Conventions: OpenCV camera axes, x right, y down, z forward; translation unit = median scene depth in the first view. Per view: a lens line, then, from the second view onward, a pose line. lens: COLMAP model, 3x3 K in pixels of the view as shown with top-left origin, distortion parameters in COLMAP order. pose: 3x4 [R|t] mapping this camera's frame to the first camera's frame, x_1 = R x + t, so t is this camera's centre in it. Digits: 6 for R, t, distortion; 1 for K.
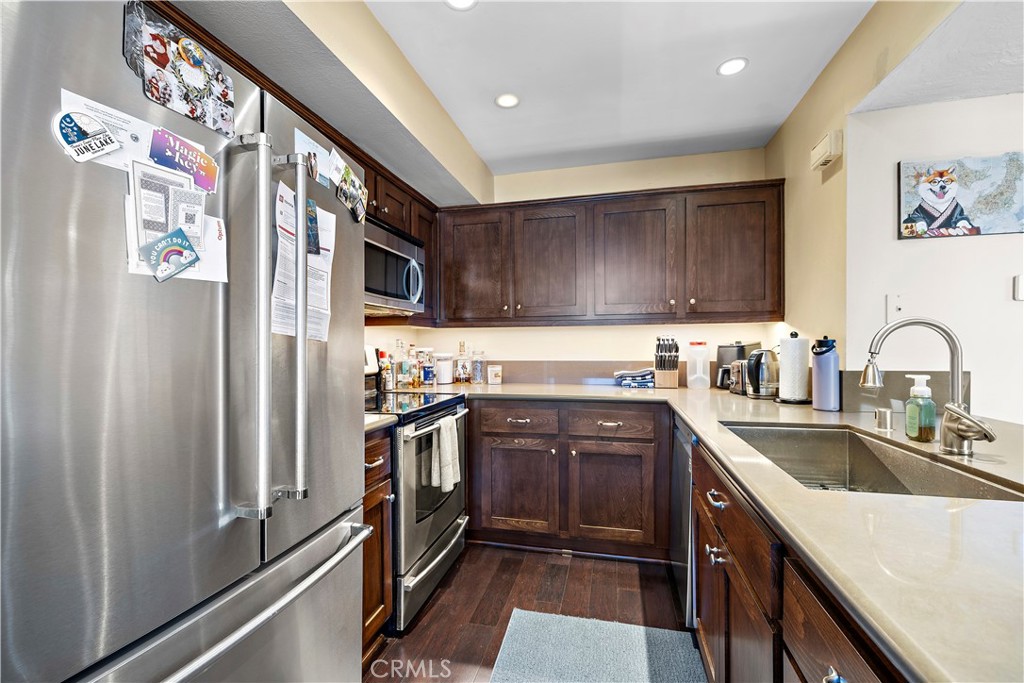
lens RADIAL K [[432.4, 0, 514.1], [0, 432.4, 348.6], [0, 0, 1]] dist [0.000446, 0.000030]
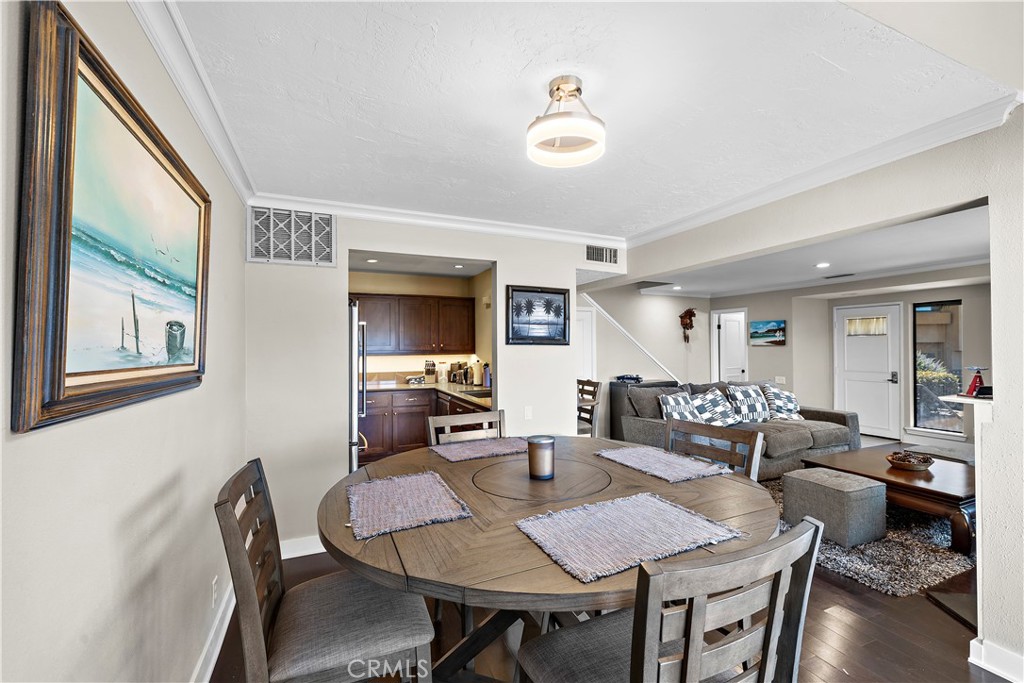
lens RADIAL K [[432.4, 0, 514.1], [0, 432.4, 348.6], [0, 0, 1]] dist [0.000446, 0.000030]
pose [[0.801188, 0.004149, 0.598398, -0.670235], [0.003361, 0.999929, -0.011433, -0.064144], [-0.598403, 0.011172, 0.801117, -1.102455]]
